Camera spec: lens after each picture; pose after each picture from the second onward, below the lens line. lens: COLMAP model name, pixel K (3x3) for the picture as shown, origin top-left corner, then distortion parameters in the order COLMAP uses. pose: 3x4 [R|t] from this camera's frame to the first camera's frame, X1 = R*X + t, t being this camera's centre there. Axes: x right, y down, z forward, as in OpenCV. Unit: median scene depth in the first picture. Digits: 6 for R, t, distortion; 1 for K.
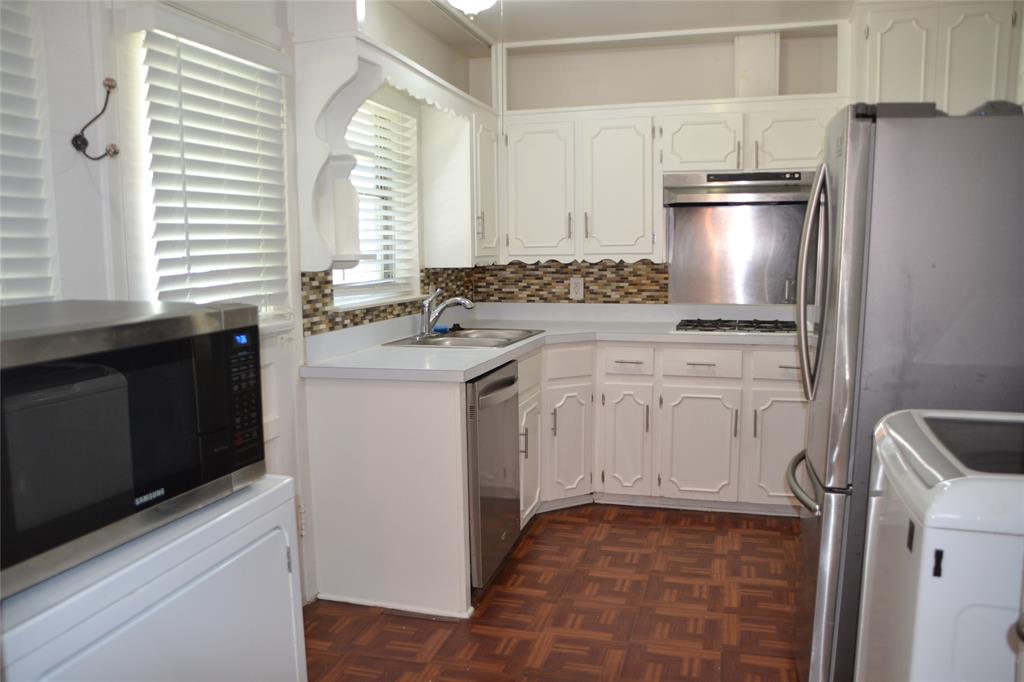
lens RADIAL K [[822.3, 0, 499.1], [0, 822.3, 362.5], [0, 0, 1]] dist [-0.153108, 0.131540]
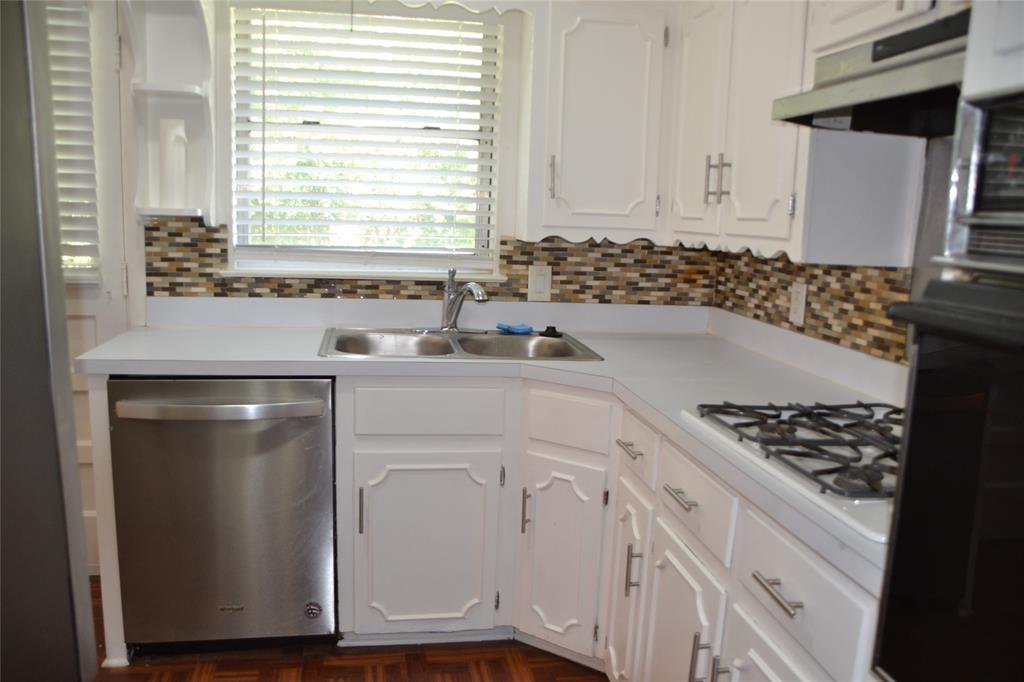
lens RADIAL K [[822.3, 0, 499.1], [0, 822.3, 362.5], [0, 0, 1]] dist [-0.153108, 0.131540]
pose [[0.441446, 0.191492, -0.876616, 0.484059], [-0.163485, 0.977775, 0.131262, -0.092302], [0.882269, 0.085369, 0.462941, 0.609892]]
